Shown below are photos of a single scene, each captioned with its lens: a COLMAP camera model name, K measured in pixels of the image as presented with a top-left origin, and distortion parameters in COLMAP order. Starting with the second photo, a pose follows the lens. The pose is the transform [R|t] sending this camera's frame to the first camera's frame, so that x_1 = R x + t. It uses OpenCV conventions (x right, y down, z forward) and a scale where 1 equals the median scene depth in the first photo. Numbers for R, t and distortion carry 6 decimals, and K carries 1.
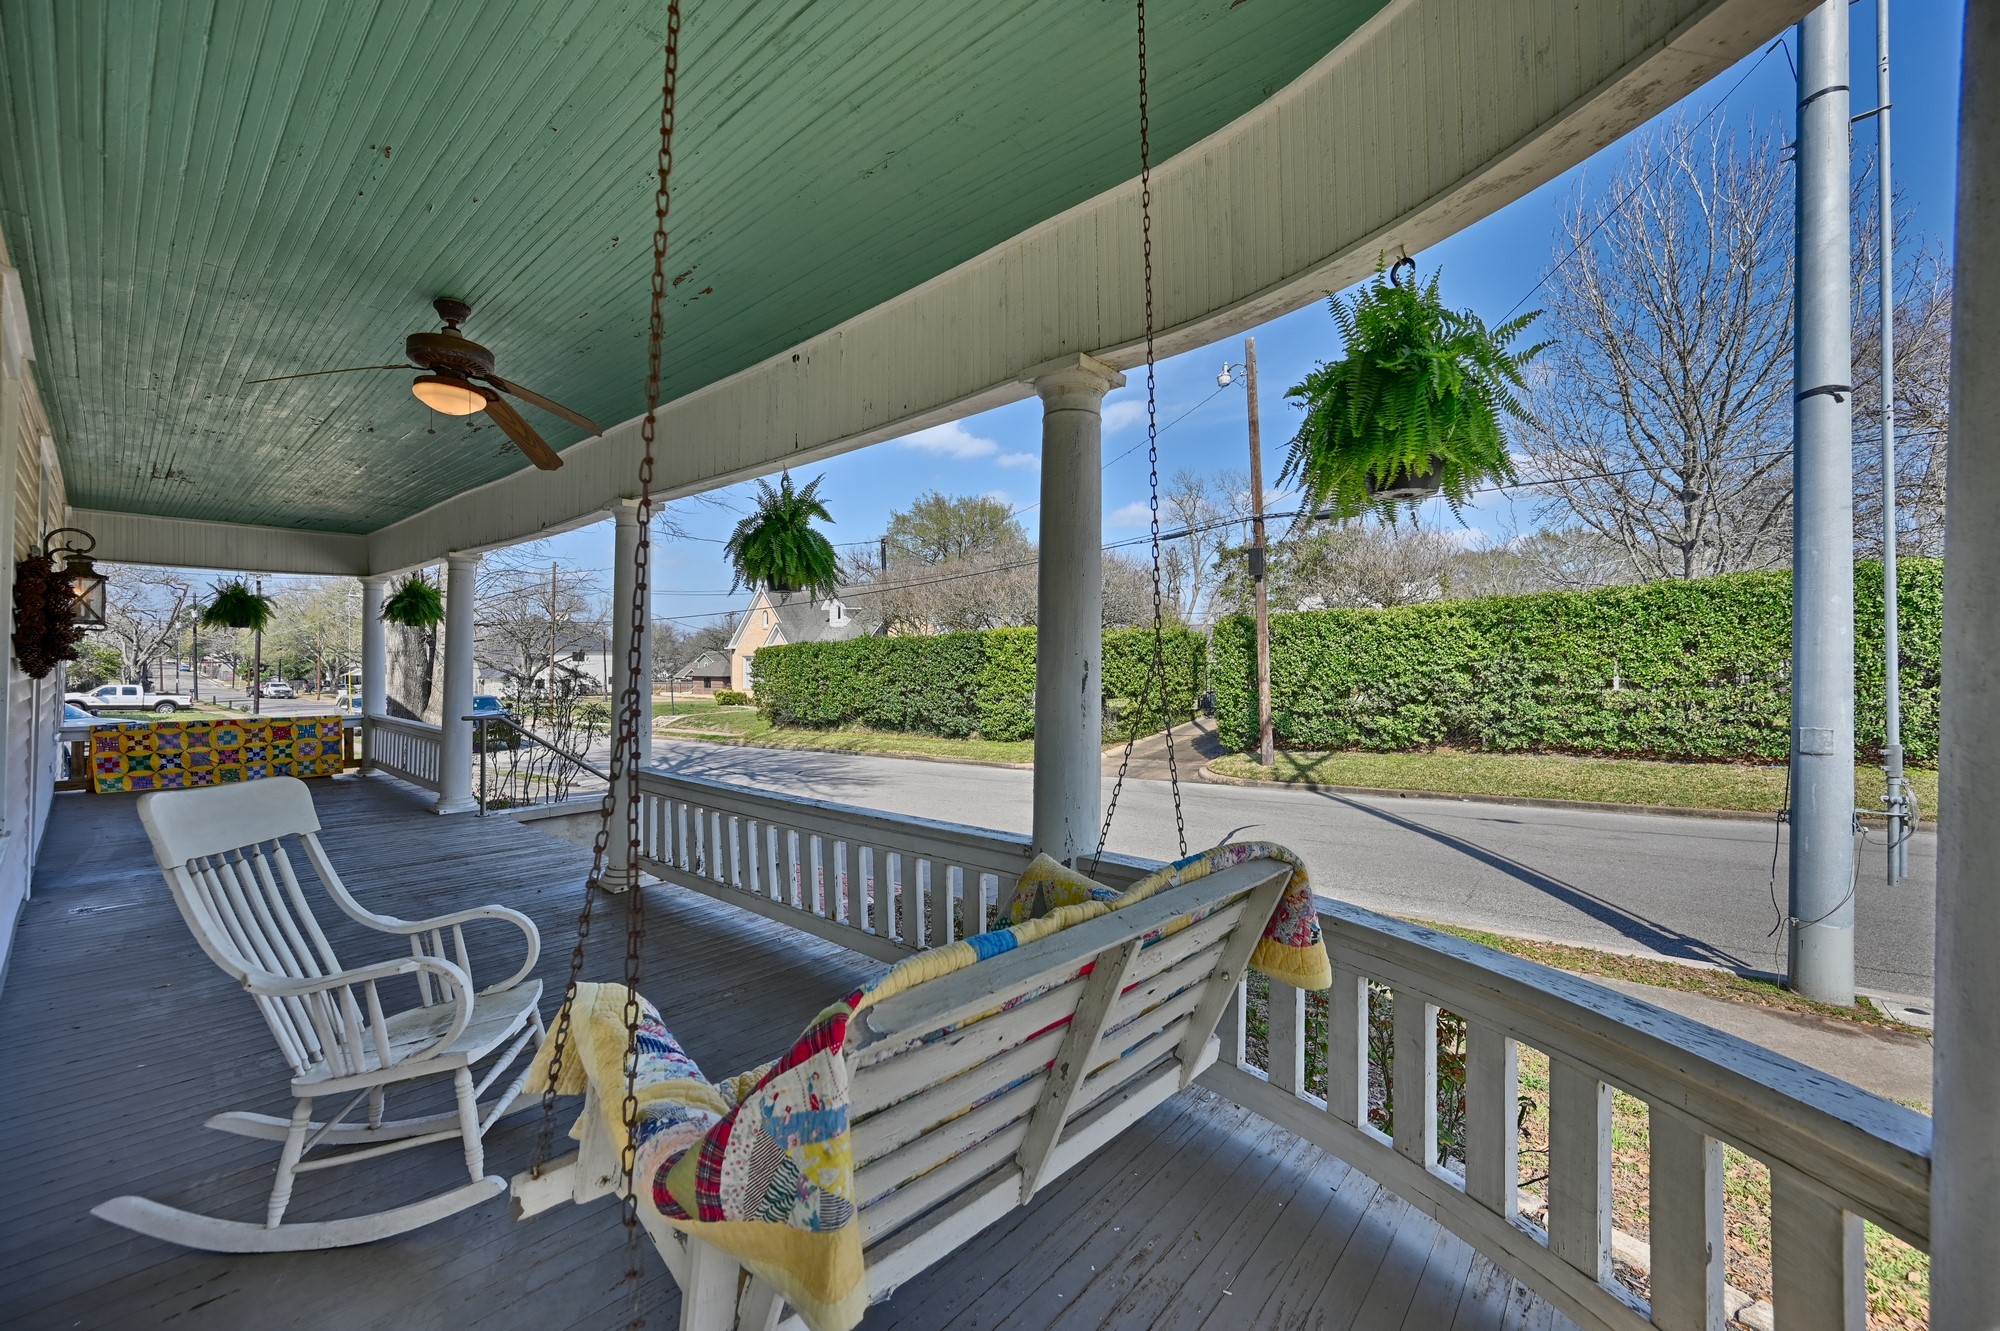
lens RADIAL K [[771.5, 0, 997.6], [0, 771.5, 665.1], [0, 0, 1]] dist [0.000613, 0.000081]
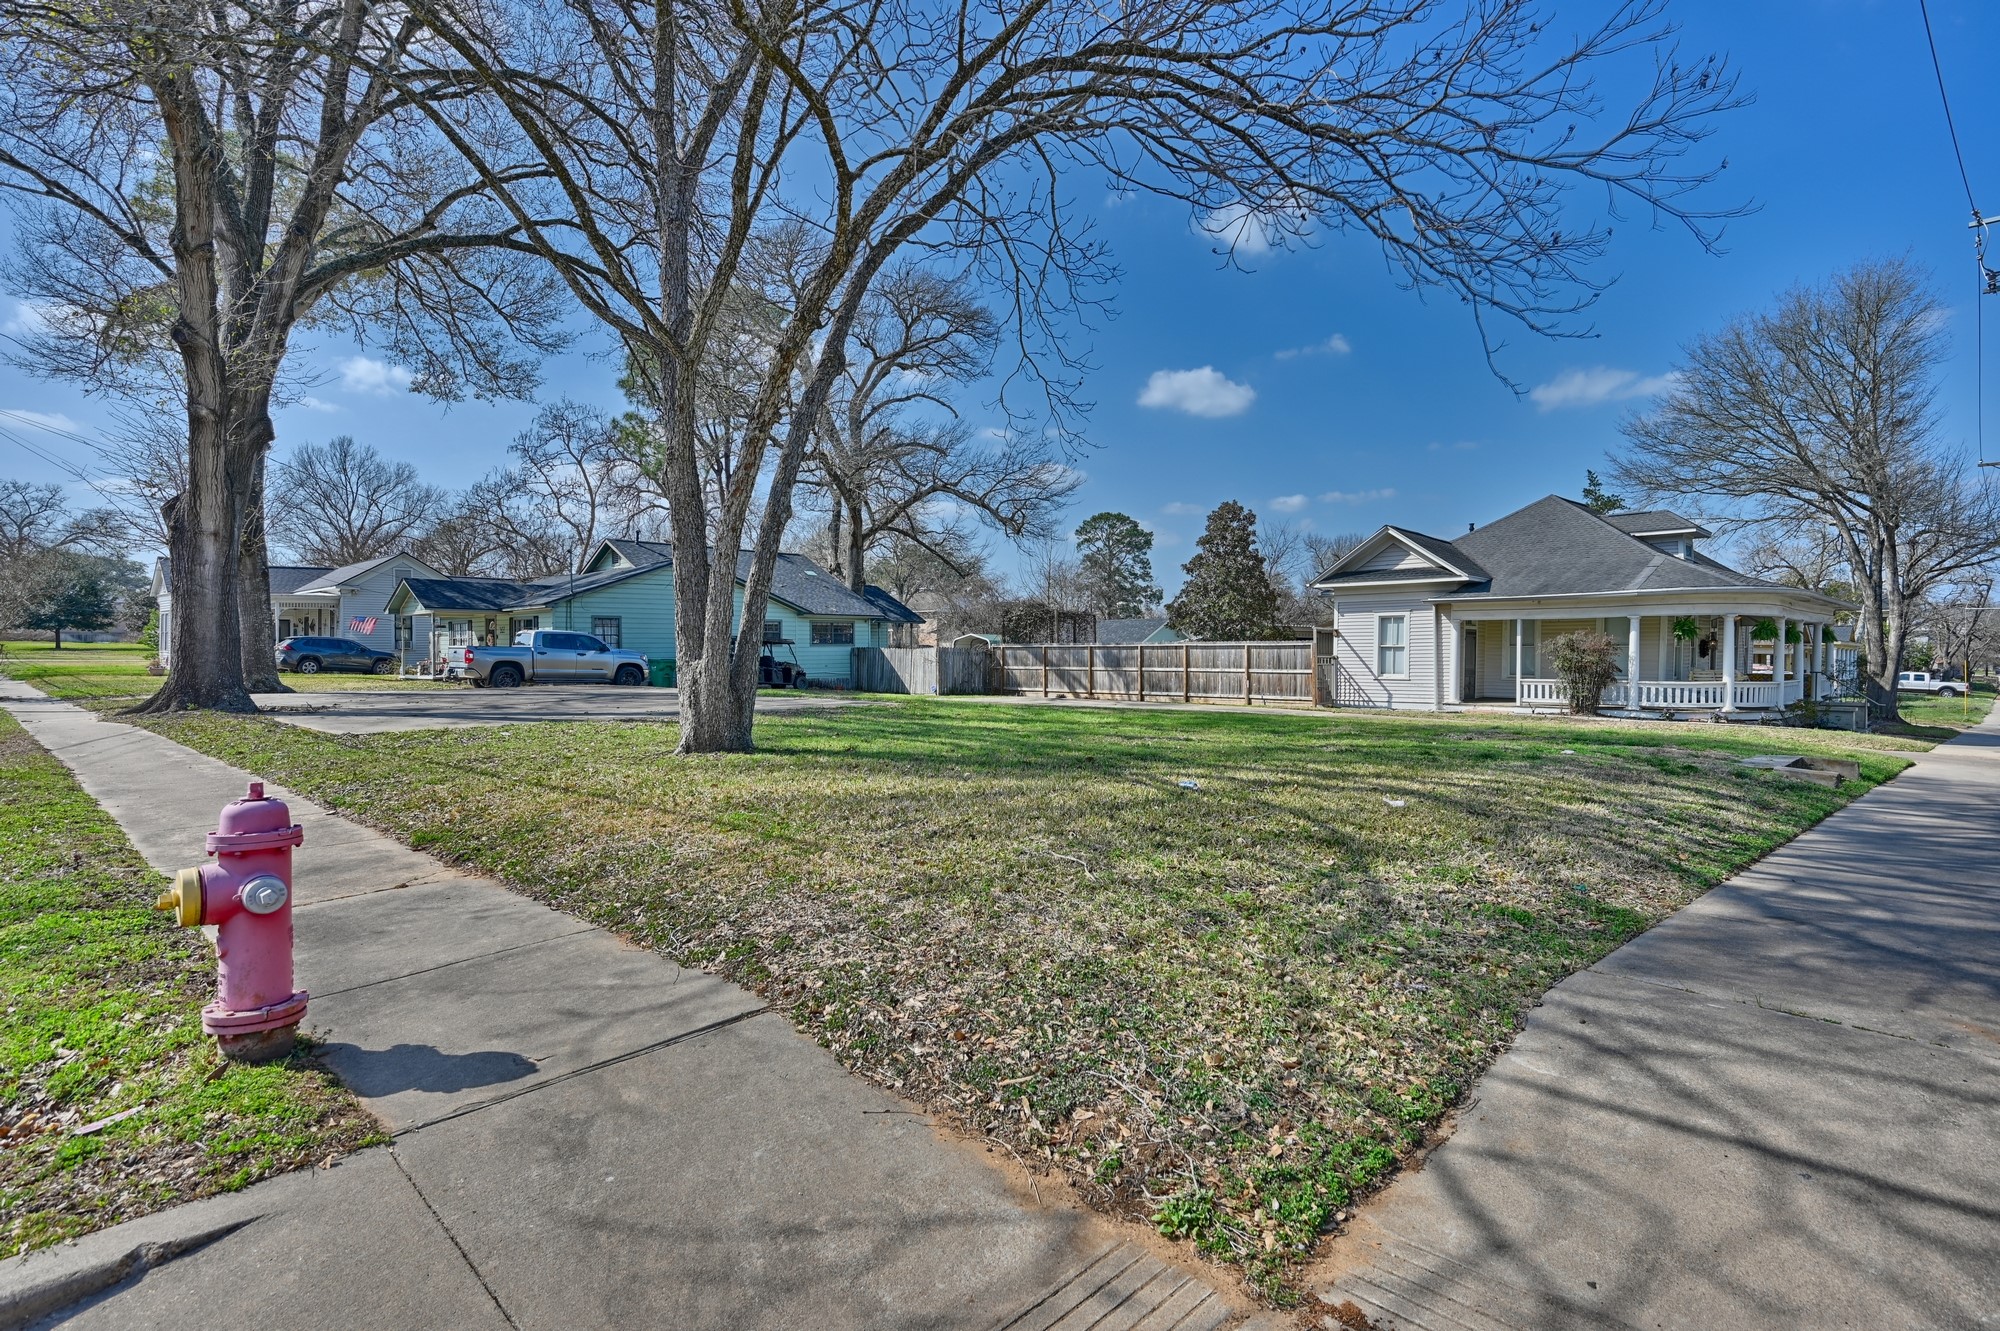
lens RADIAL K [[1020.9, 0, 999.6], [0, 1020.9, 668.0], [0, 0, 1]] dist [-0.001511, -0.000210]
pose [[-0.074040, 0.007472, -0.997227, 2.277698], [0.005276, 0.999961, 0.007100, -0.000810], [0.997241, -0.004736, -0.074076, -1.245810]]
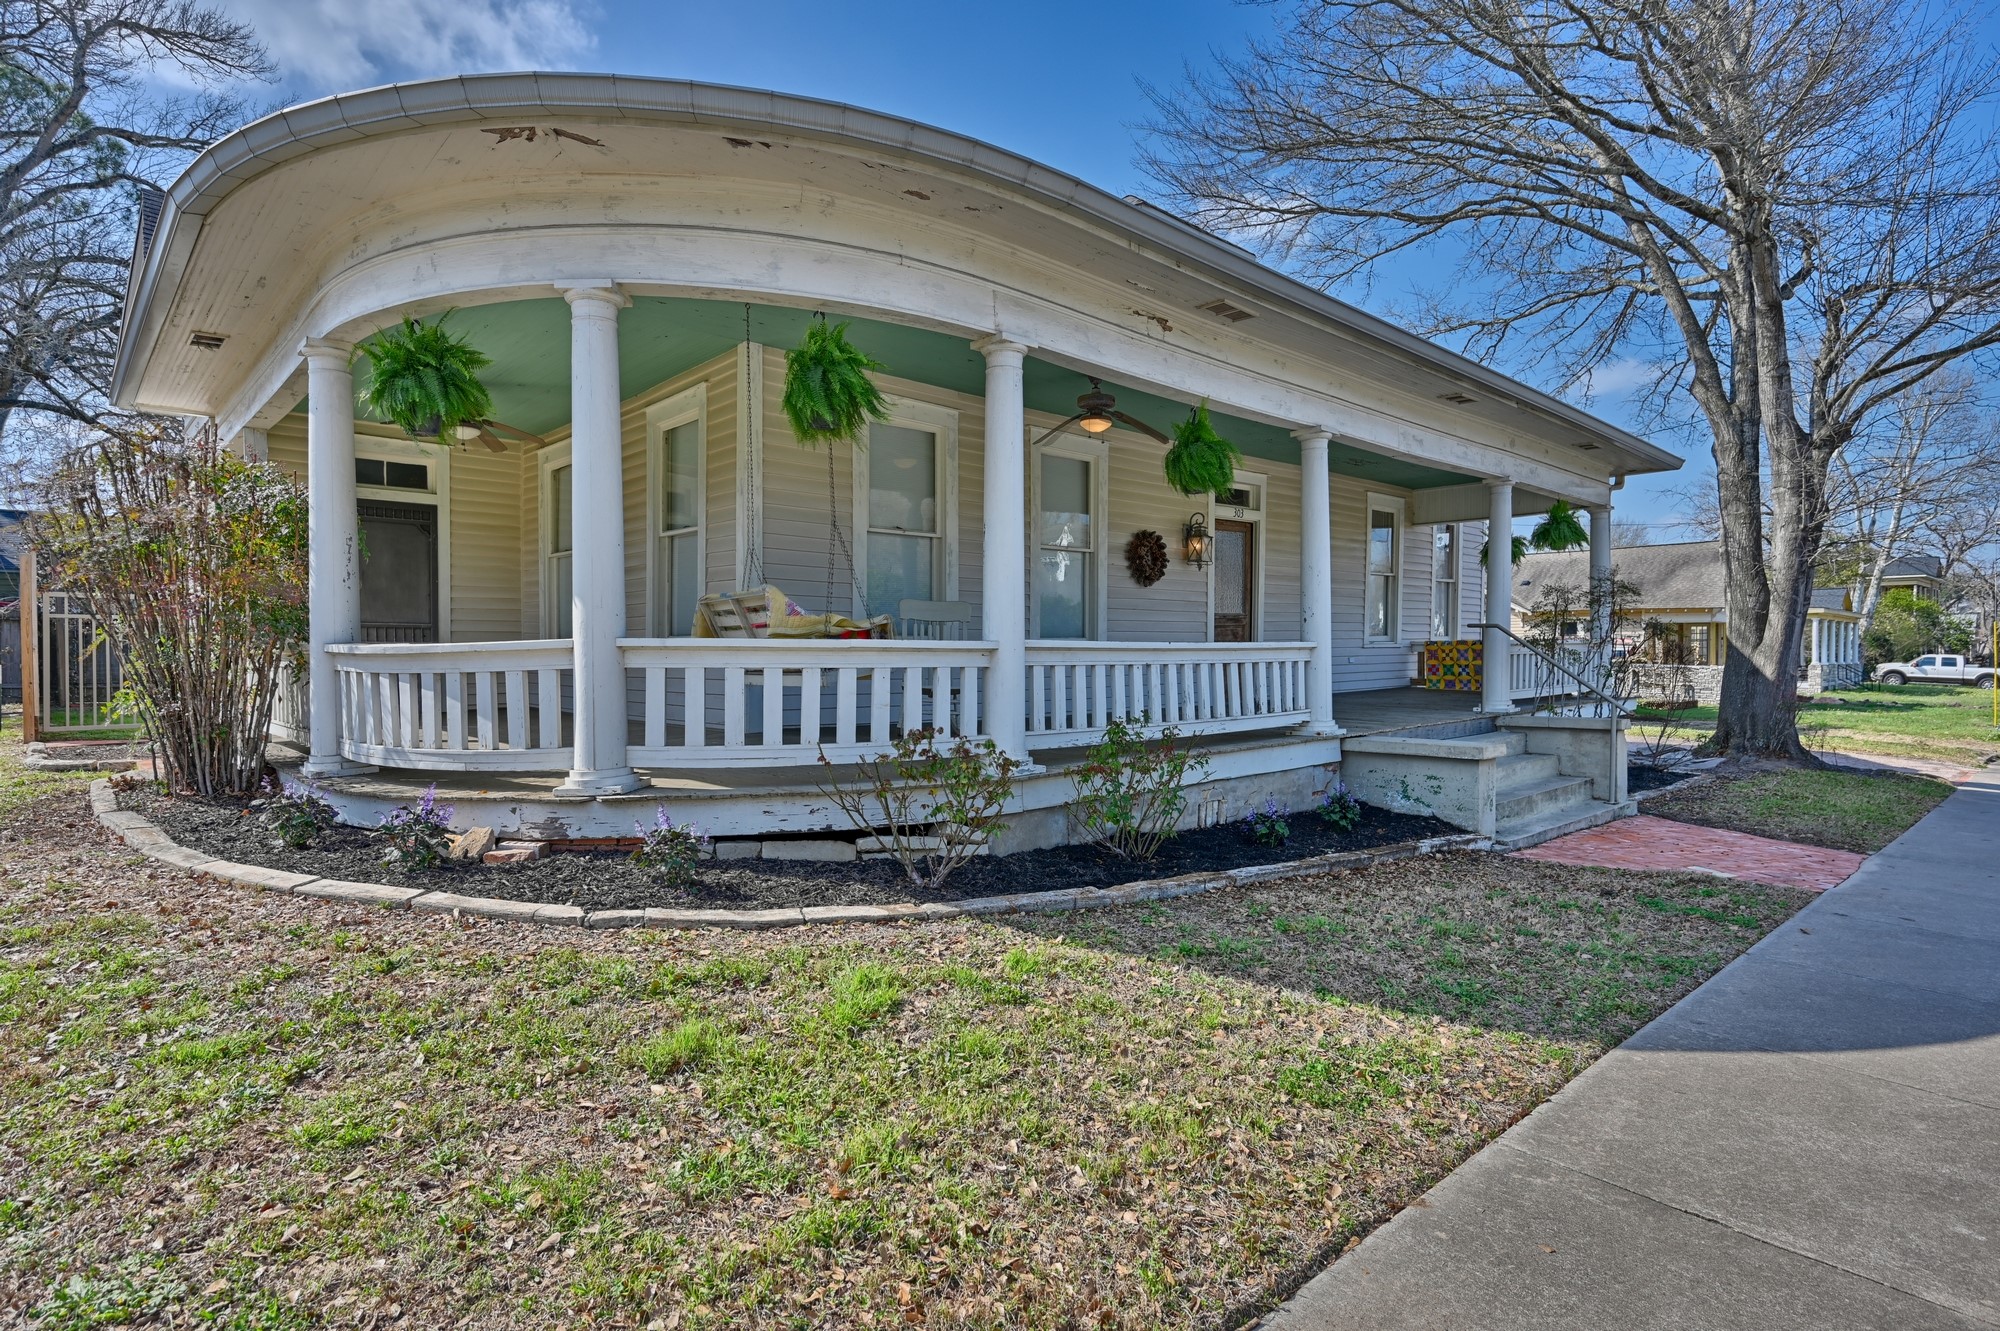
lens RADIAL K [[1020.9, 0, 1000.9], [0, 1020.9, 658.0], [0, 0, 1]] dist [-0.001511, -0.000210]
pose [[-0.105695, 0.007590, -0.994370, 0.490008], [0.006335, 0.999956, 0.006959, 0.058852], [0.994378, -0.005564, -0.105738, 0.274255]]
